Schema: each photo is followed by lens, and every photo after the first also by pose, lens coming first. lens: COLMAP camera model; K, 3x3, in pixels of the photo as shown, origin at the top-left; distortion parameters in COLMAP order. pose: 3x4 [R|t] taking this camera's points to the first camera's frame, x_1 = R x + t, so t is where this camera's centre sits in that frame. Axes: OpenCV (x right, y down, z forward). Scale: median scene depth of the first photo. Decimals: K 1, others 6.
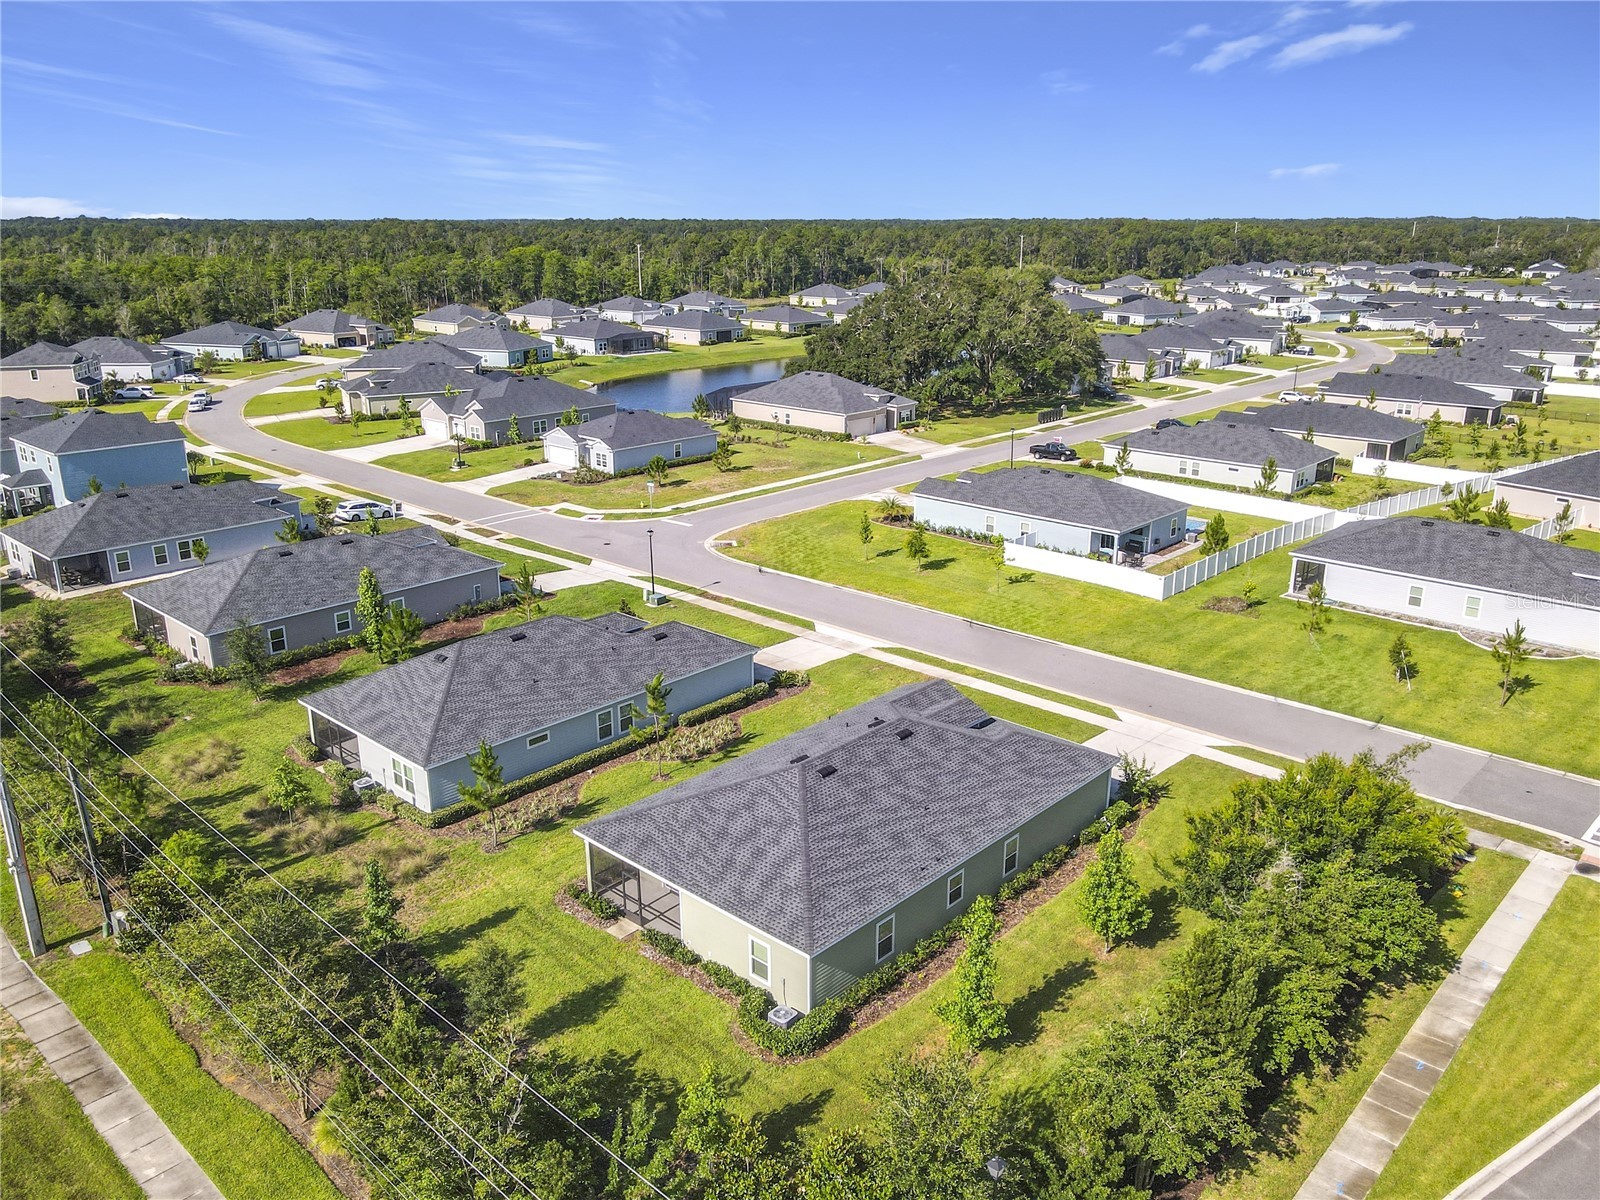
lens RADIAL K [[1211.7, 0, 795.9], [0, 1211.7, 607.1], [0, 0, 1]] dist [-0.010183, 0.033767]
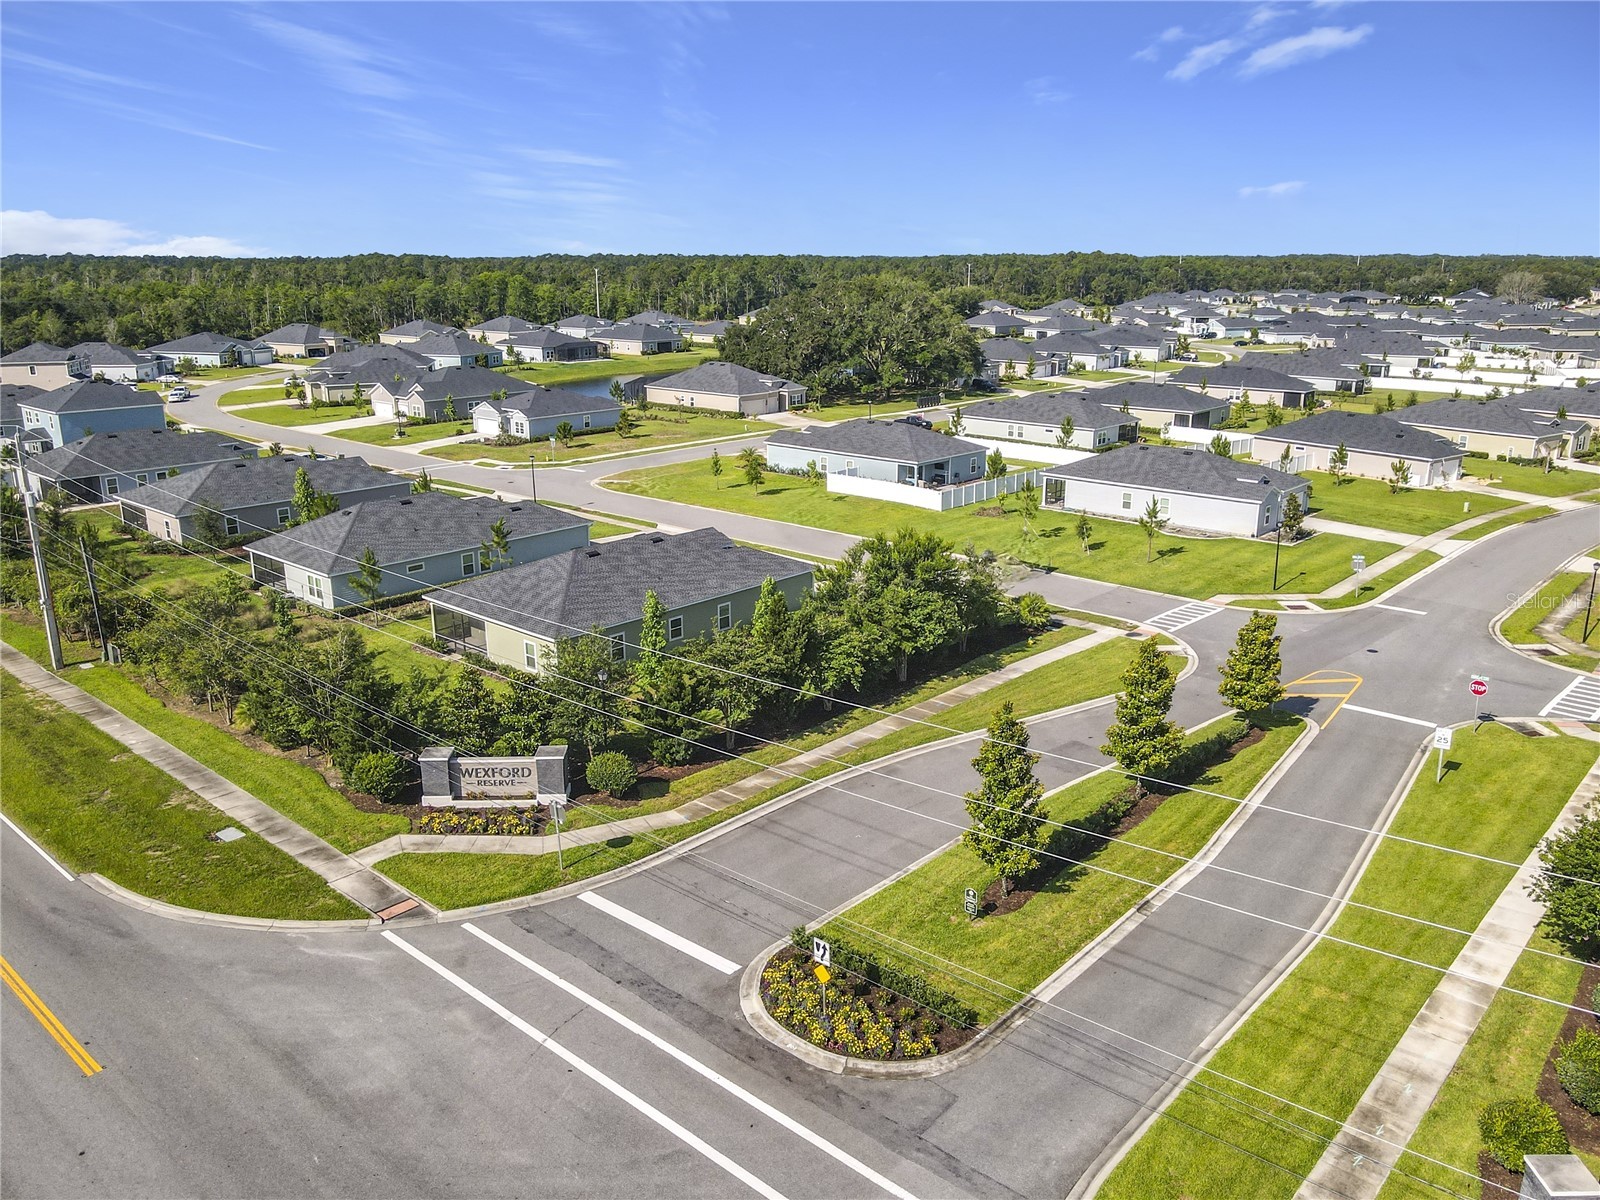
lens RADIAL K [[1211.7, 0, 784.5], [0, 1211.7, 599.3], [0, 0, 1]] dist [-0.010183, 0.033767]
pose [[0.999981, -0.002393, 0.005727, 0.081138], [0.002590, 0.999399, -0.034566, 0.078553], [-0.005641, 0.034580, 0.999386, -0.154833]]
